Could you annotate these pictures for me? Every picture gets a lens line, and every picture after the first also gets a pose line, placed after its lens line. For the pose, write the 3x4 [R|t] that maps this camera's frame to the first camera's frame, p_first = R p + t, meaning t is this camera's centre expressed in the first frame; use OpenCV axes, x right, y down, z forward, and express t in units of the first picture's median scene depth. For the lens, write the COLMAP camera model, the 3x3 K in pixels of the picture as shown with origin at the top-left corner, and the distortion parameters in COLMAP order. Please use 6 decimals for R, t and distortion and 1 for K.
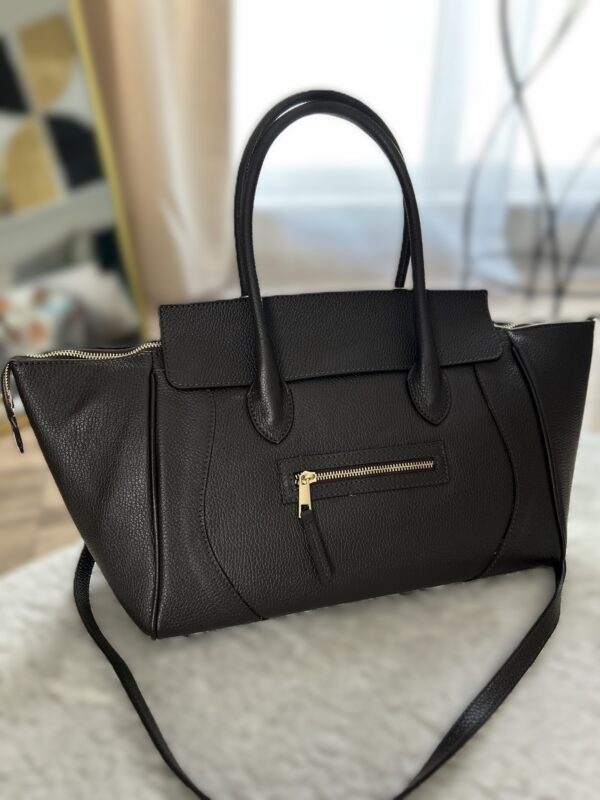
lens RADIAL K [[602.5, 0, 300.0], [0, 602.5, 400.0], [0, 0, 1]] dist [-0.049339, 0.001973]
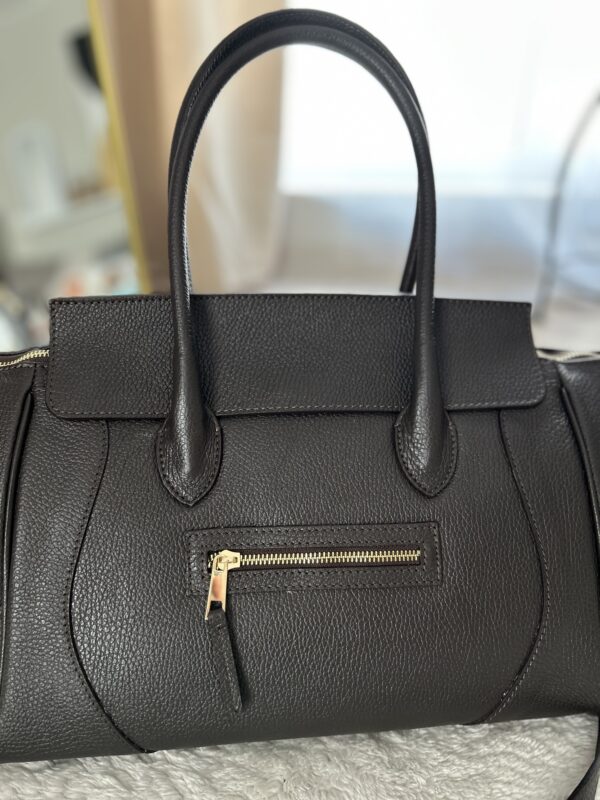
lens RADIAL K [[602.5, 0, 300.0], [0, 602.5, 400.0], [0, 0, 1]] dist [-0.049339, 0.001973]
pose [[0.988675, 0.076826, -0.128918, 0.165219], [-0.076408, 0.997043, 0.008192, -0.064664], [0.129166, 0.001751, 0.991621, 0.317300]]
